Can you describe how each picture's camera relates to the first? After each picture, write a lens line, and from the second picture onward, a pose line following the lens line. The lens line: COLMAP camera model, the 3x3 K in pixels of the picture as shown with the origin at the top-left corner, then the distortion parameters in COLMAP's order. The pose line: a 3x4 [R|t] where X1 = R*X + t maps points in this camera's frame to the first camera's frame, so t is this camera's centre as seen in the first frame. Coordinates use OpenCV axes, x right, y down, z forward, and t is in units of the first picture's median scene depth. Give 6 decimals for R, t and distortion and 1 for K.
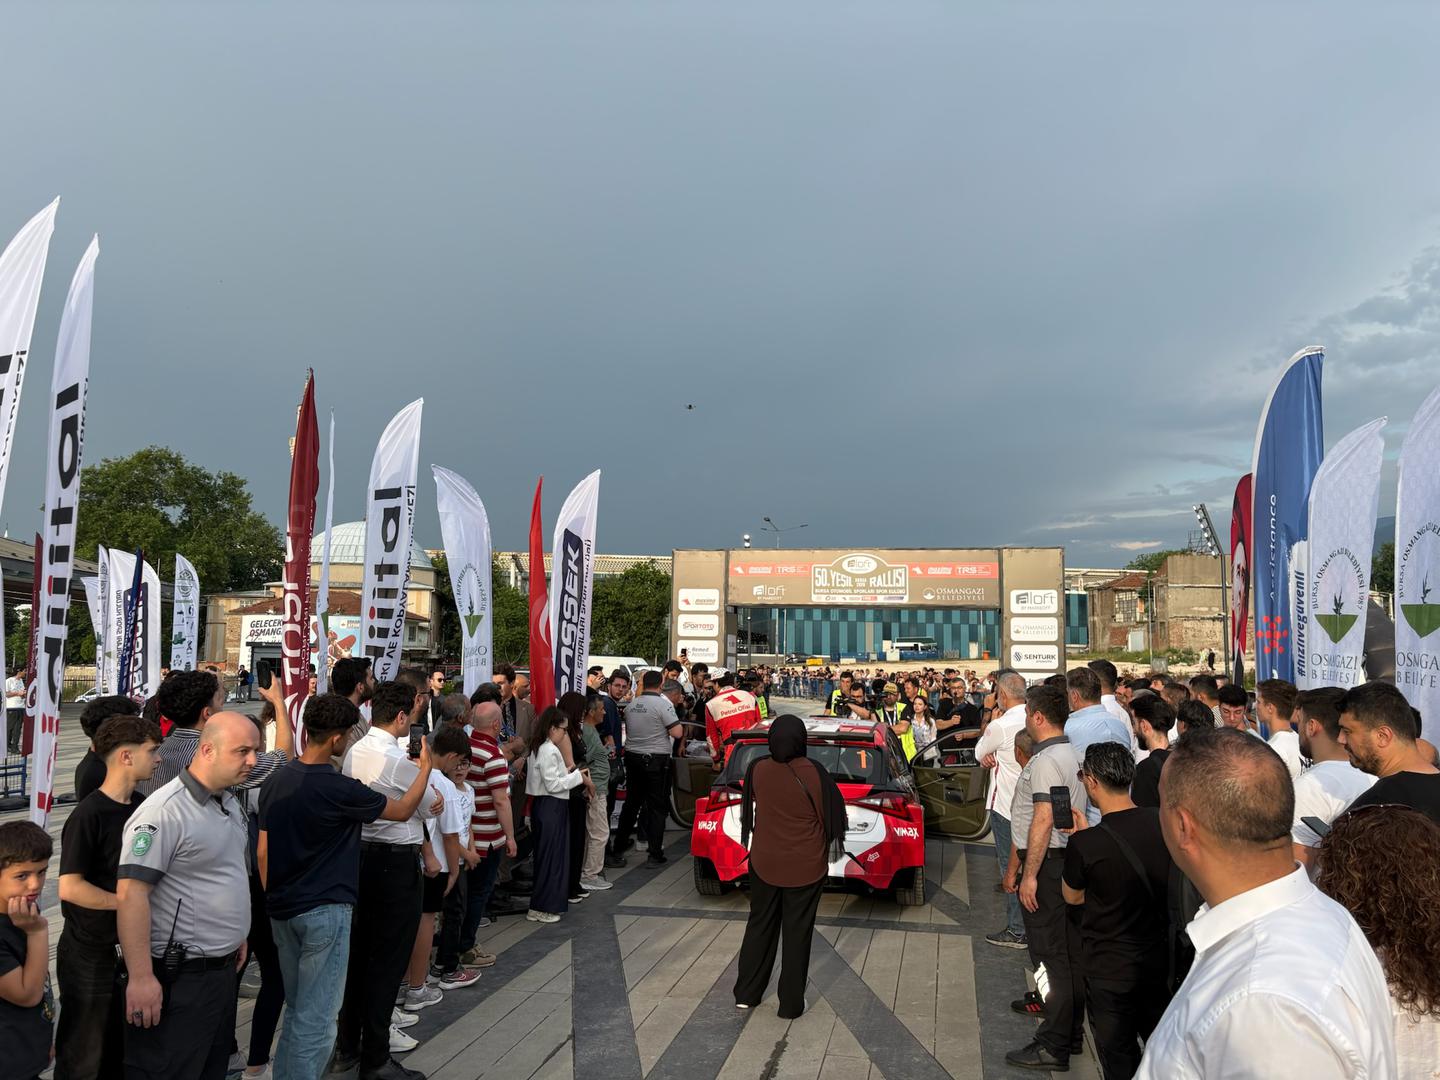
lens RADIAL K [[1069.1, 0, 722.8], [0, 1069.1, 542.6], [0, 0, 1]] dist [0.014862, 0.001668]
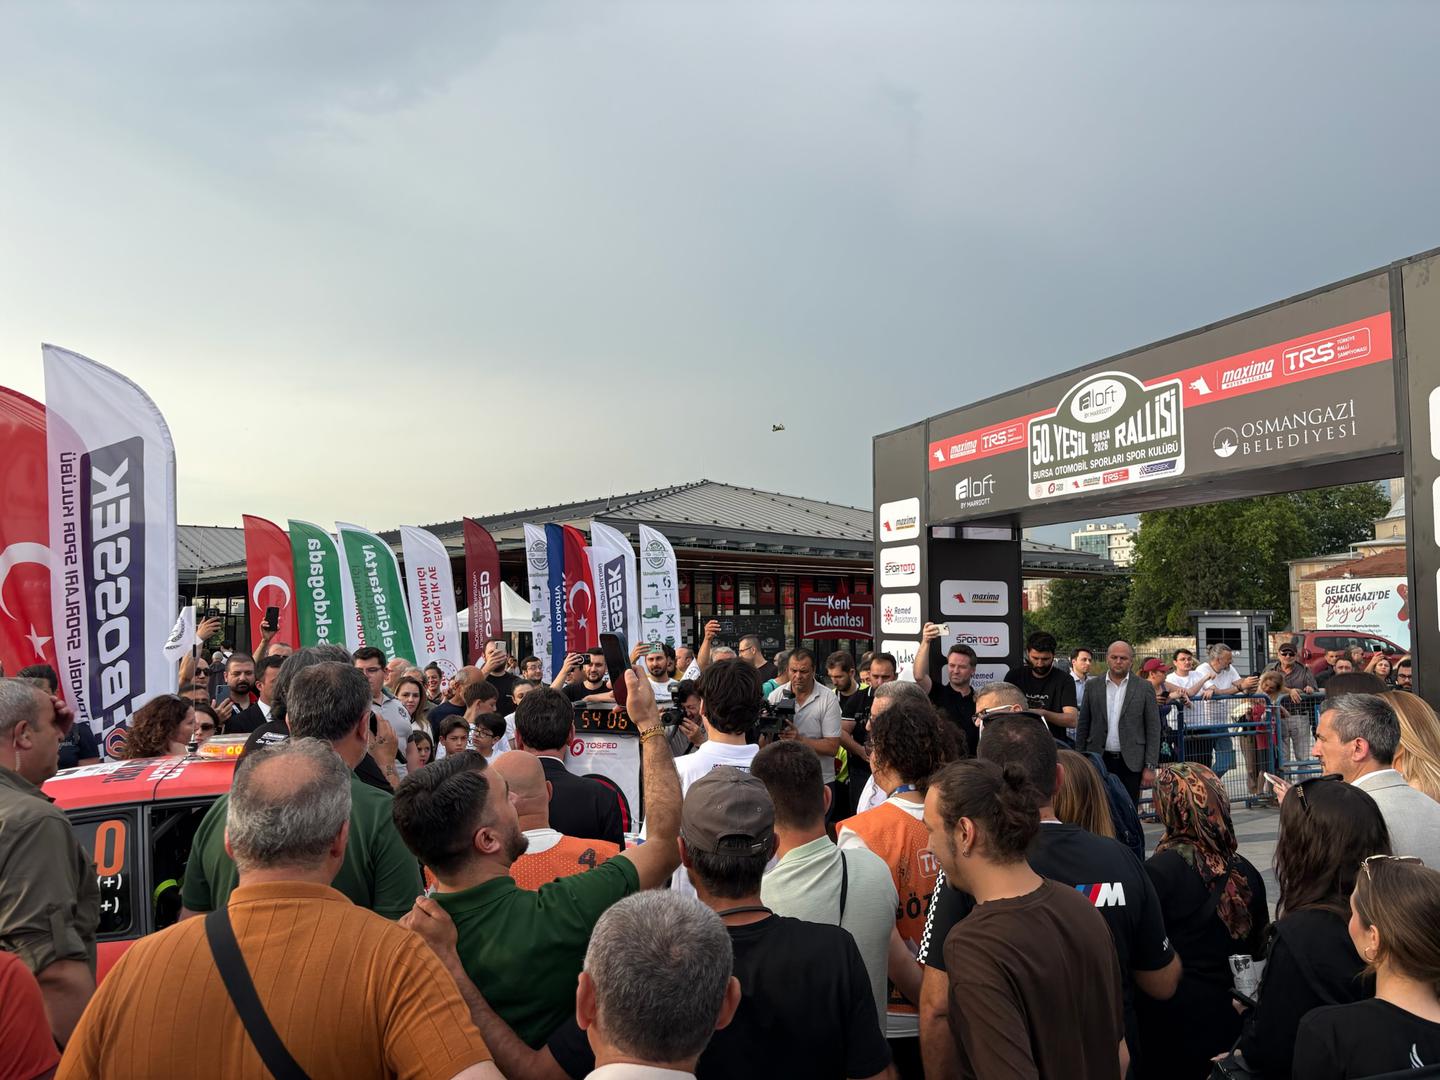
lens RADIAL K [[1069.1, 0, 720.1], [0, 1069.1, 539.7], [0, 0, 1]] dist [0.014862, 0.001668]
pose [[0.513311, -0.082795, -0.854199, 0.407608], [0.103218, 0.994066, -0.034326, 0.074310], [0.851973, -0.070549, 0.518811, 0.648059]]
